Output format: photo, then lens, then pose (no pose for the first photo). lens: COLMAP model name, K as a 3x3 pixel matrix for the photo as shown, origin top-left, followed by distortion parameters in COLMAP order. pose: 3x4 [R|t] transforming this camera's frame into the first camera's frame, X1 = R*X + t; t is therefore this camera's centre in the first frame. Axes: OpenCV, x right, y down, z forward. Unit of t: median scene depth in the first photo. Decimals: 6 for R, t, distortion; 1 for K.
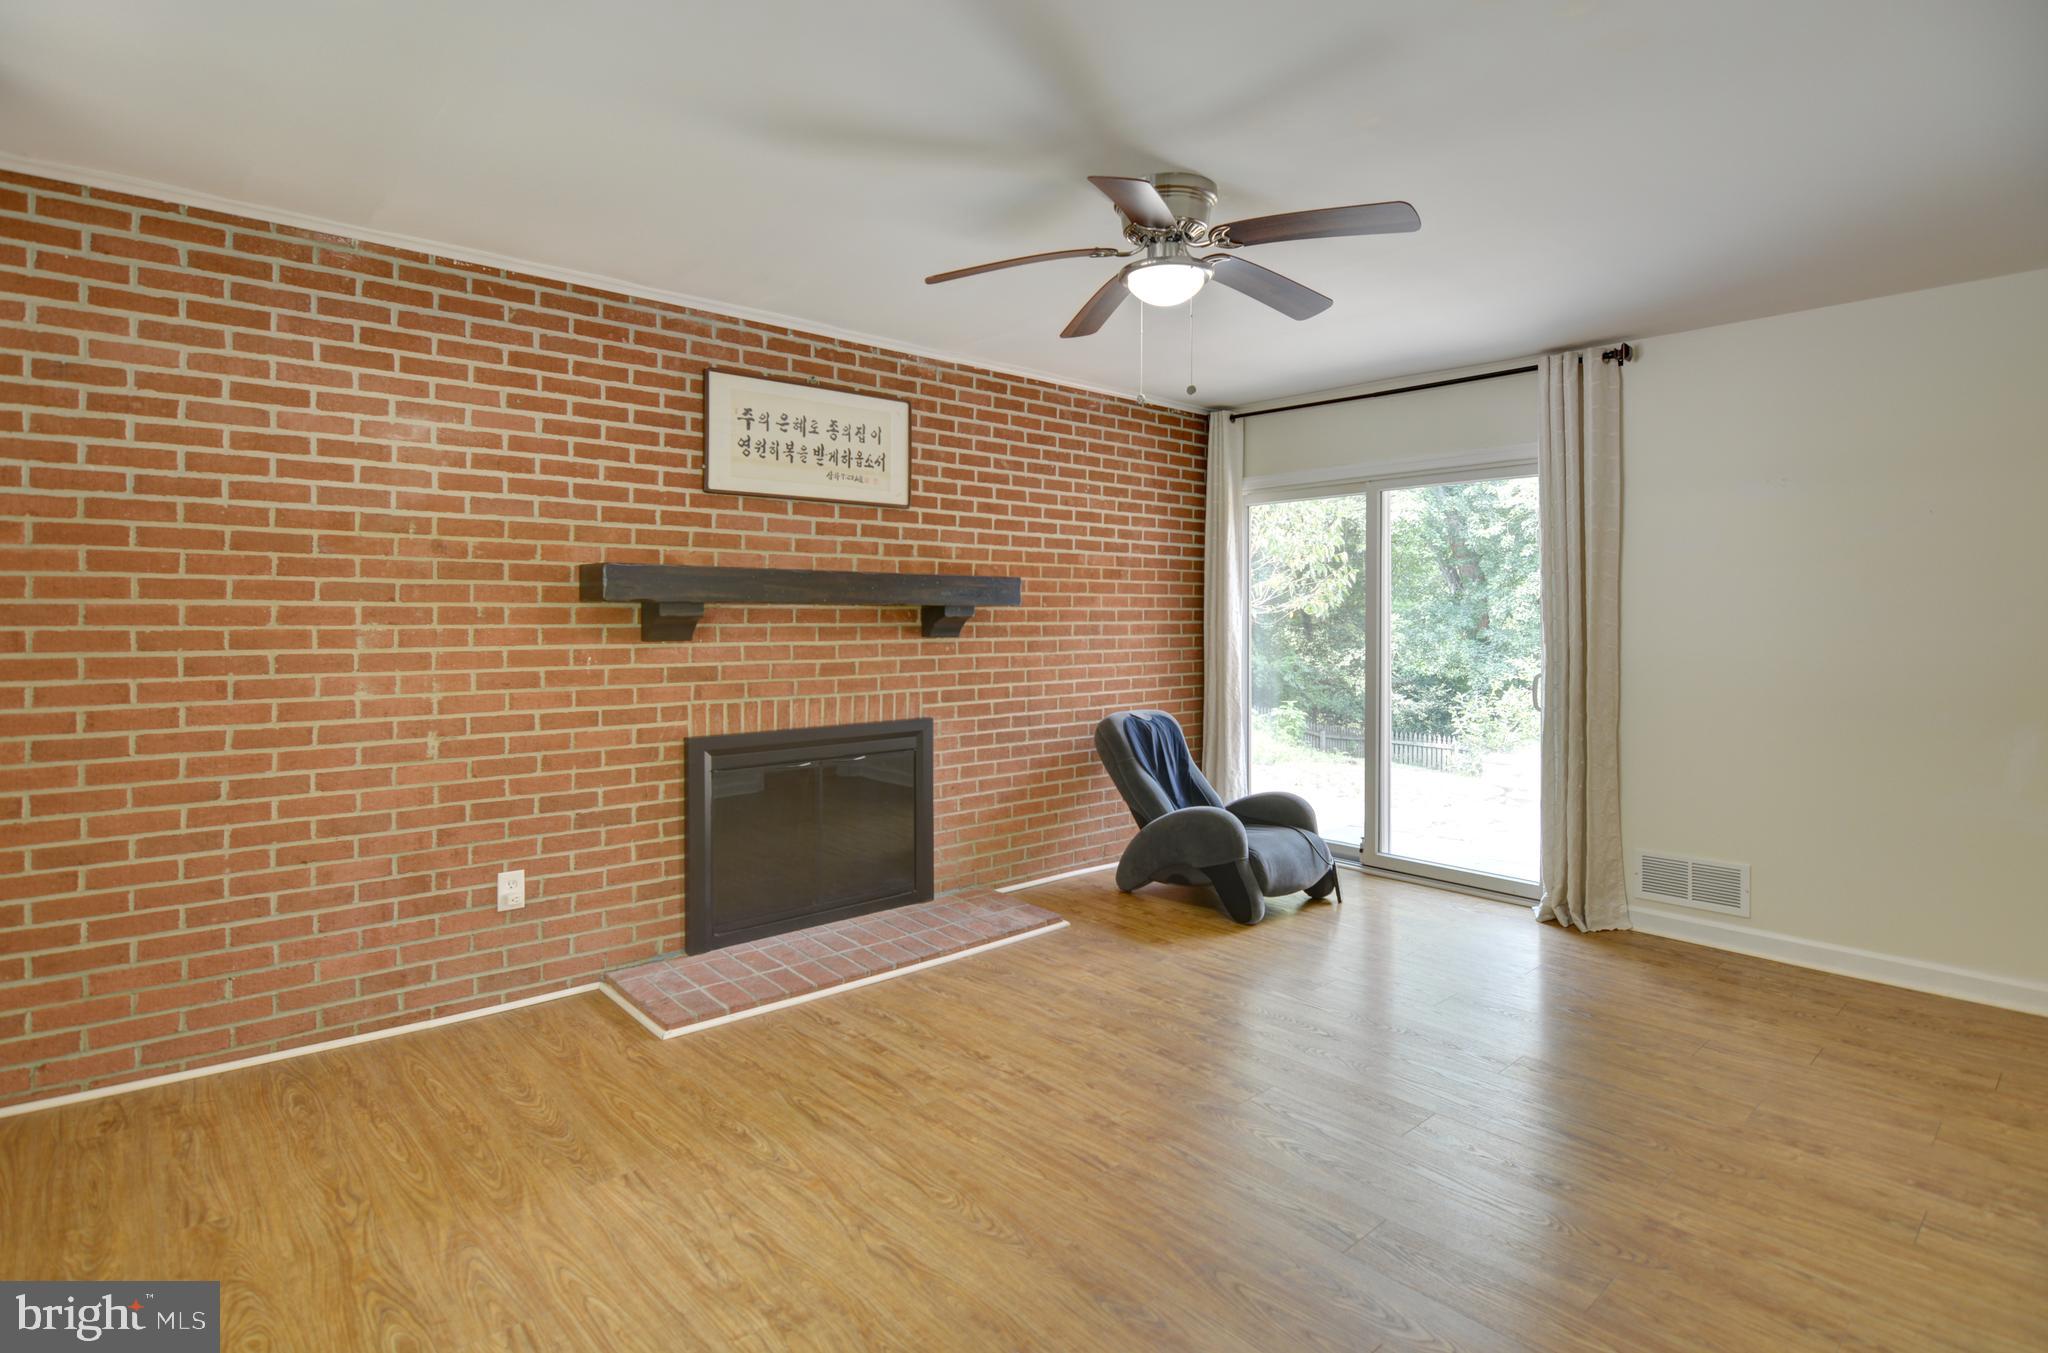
lens RADIAL K [[1013.0, 0, 963.2], [0, 1013.0, 609.8], [0, 0, 1]] dist [-0.003029, -0.008469]
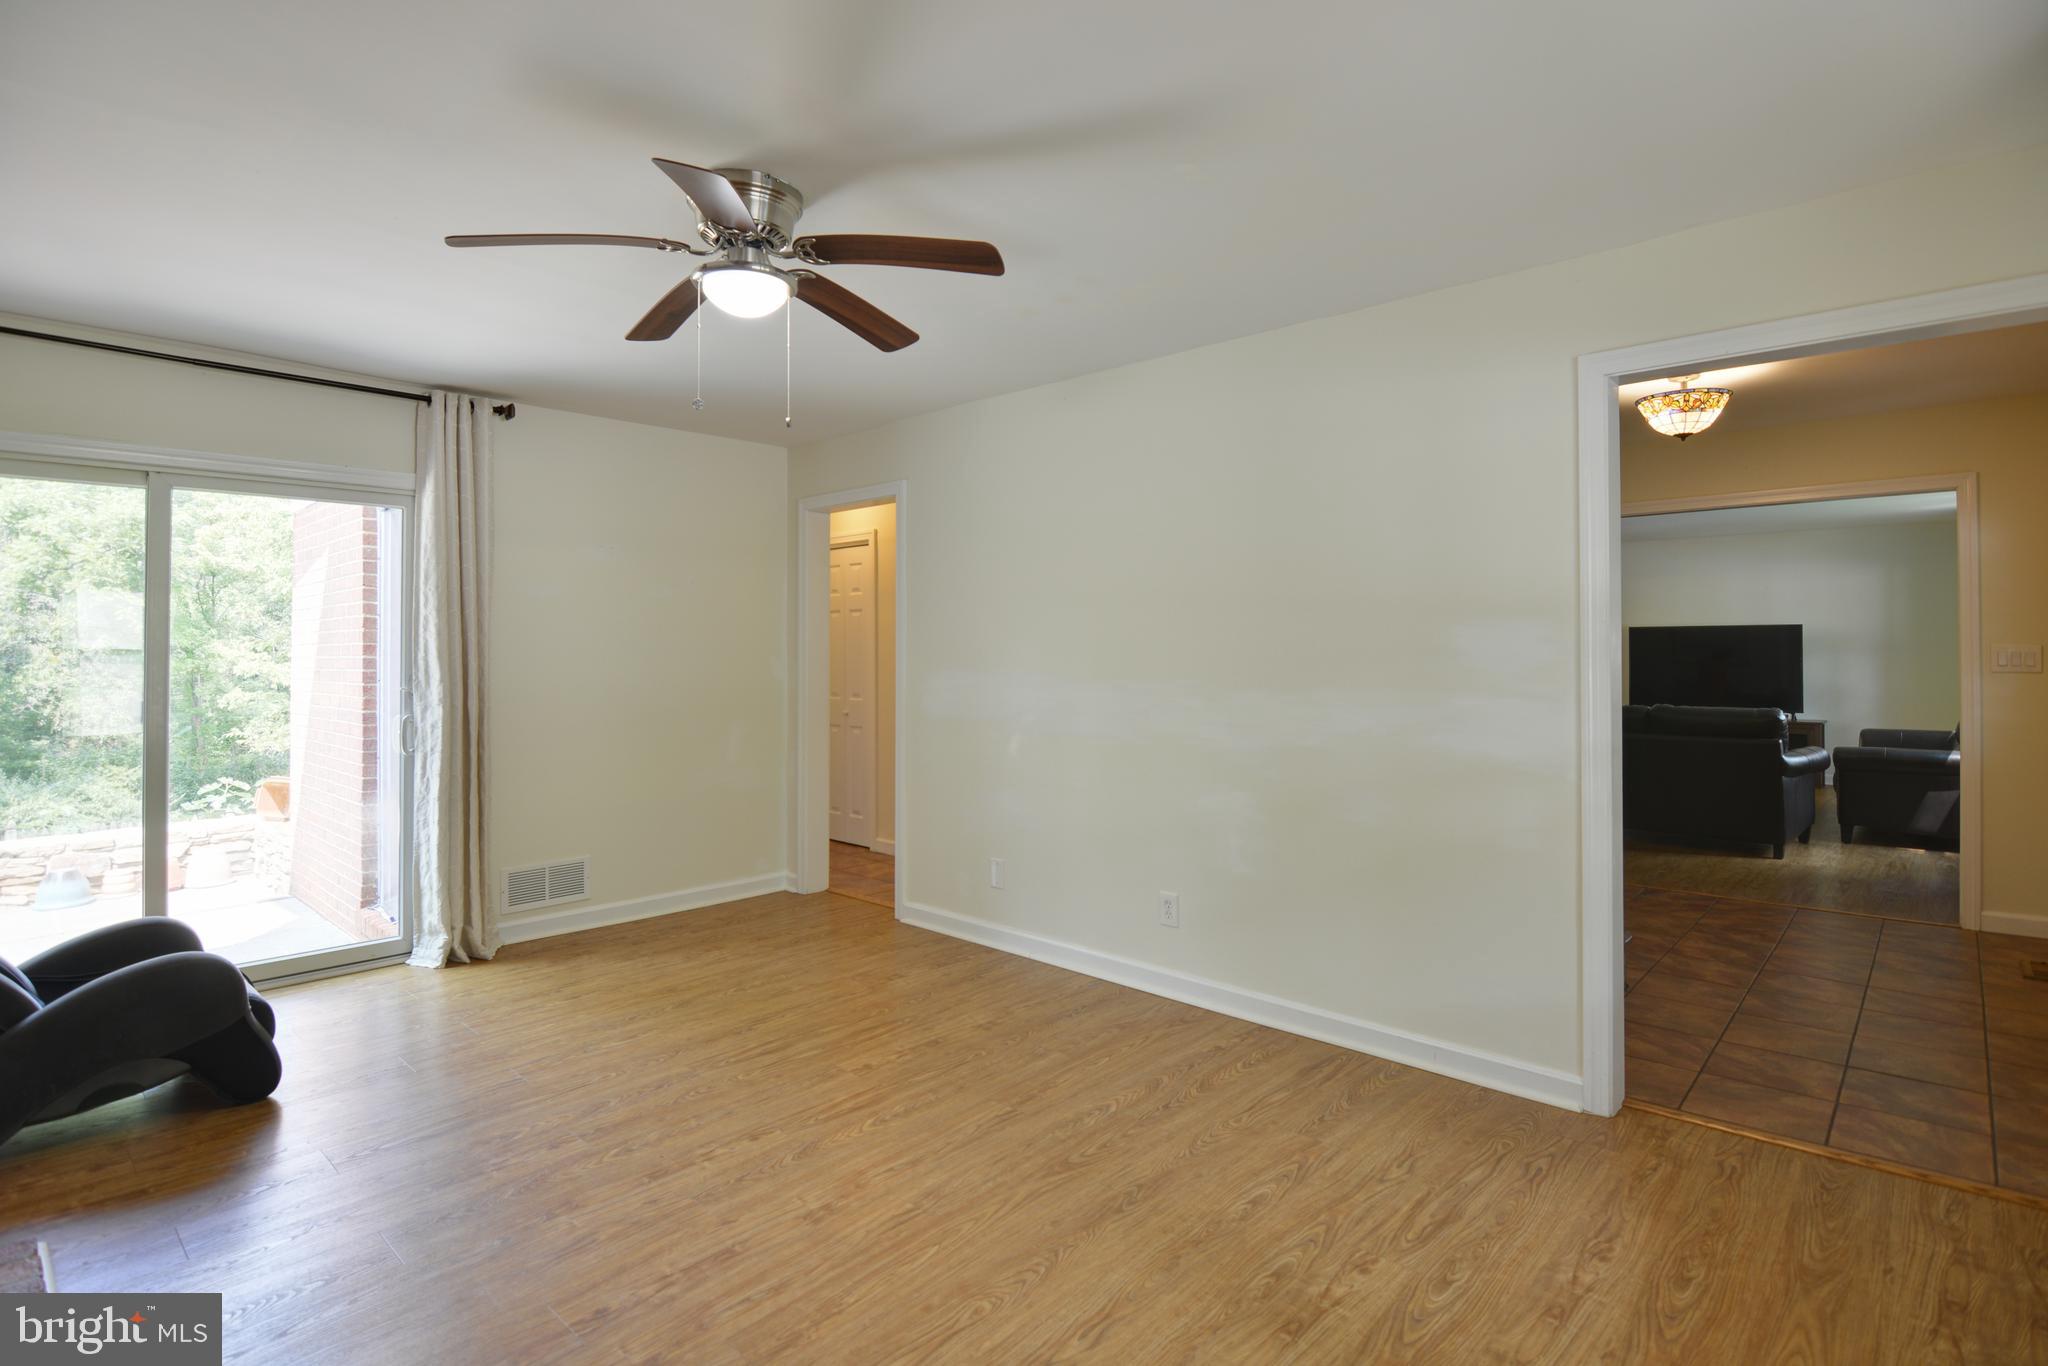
lens RADIAL K [[1013.0, 0, 1039.4], [0, 1013.0, 649.1], [0, 0, 1]] dist [-0.003029, -0.008469]
pose [[-0.133533, 0.002563, 0.991041, -0.629239], [-0.004929, 0.999983, -0.003250, 0.000504], [-0.991032, -0.005319, -0.133518, 0.738444]]
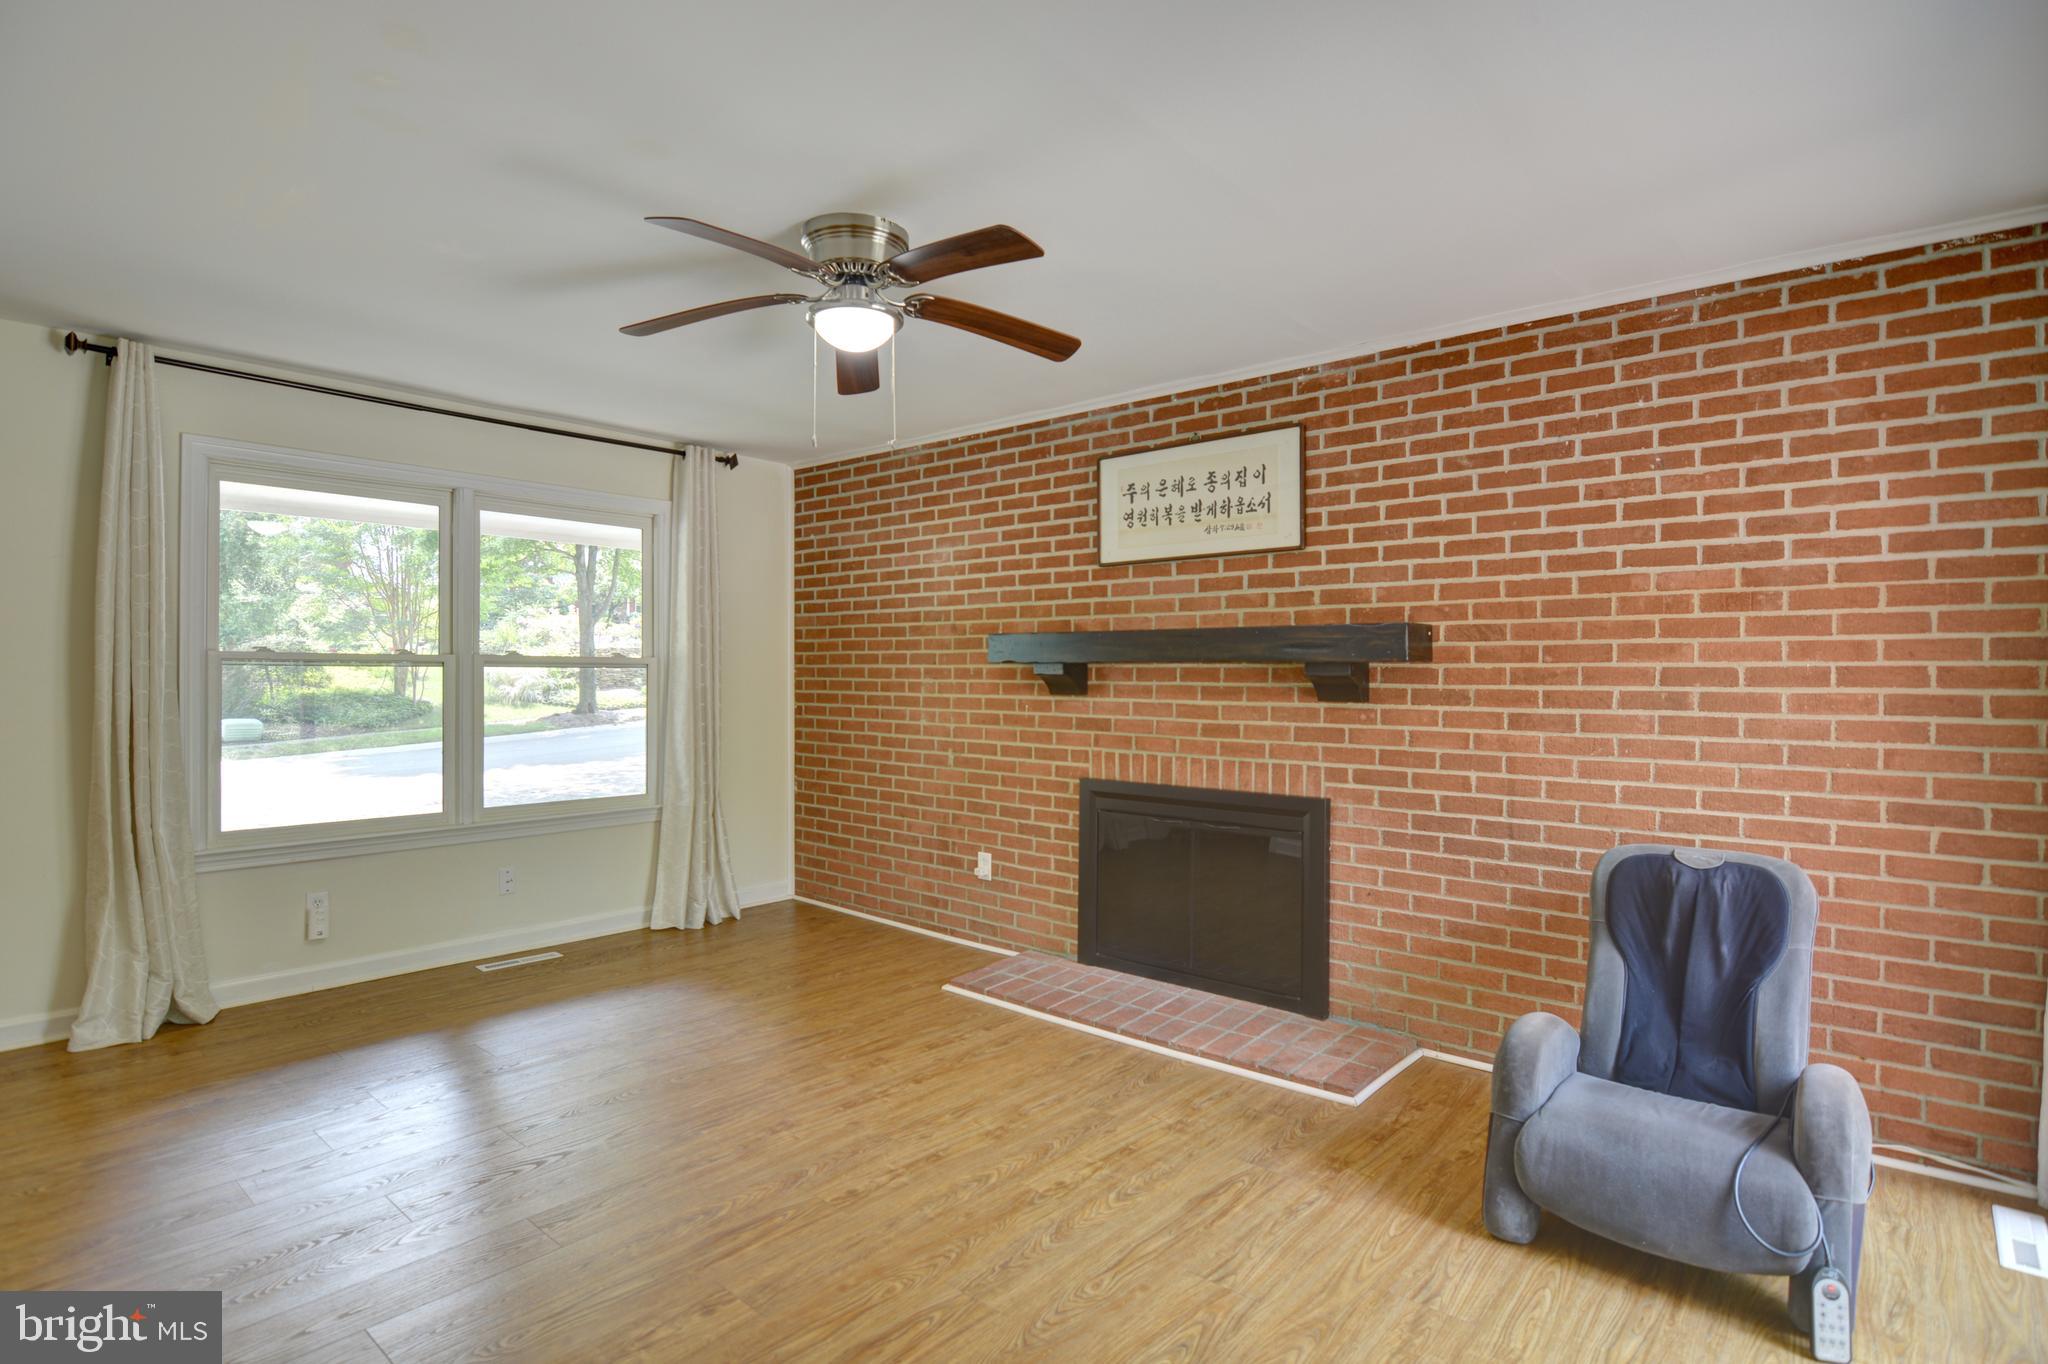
lens RADIAL K [[1013.0, 0, 1042.3], [0, 1013.0, 674.4], [0, 0, 1]] dist [-0.003029, -0.008469]
pose [[0.178302, 0.001180, -0.983975, 1.020083], [0.001448, 0.999998, 0.001462, 0.005070], [0.983975, -0.001686, 0.178300, 0.864226]]
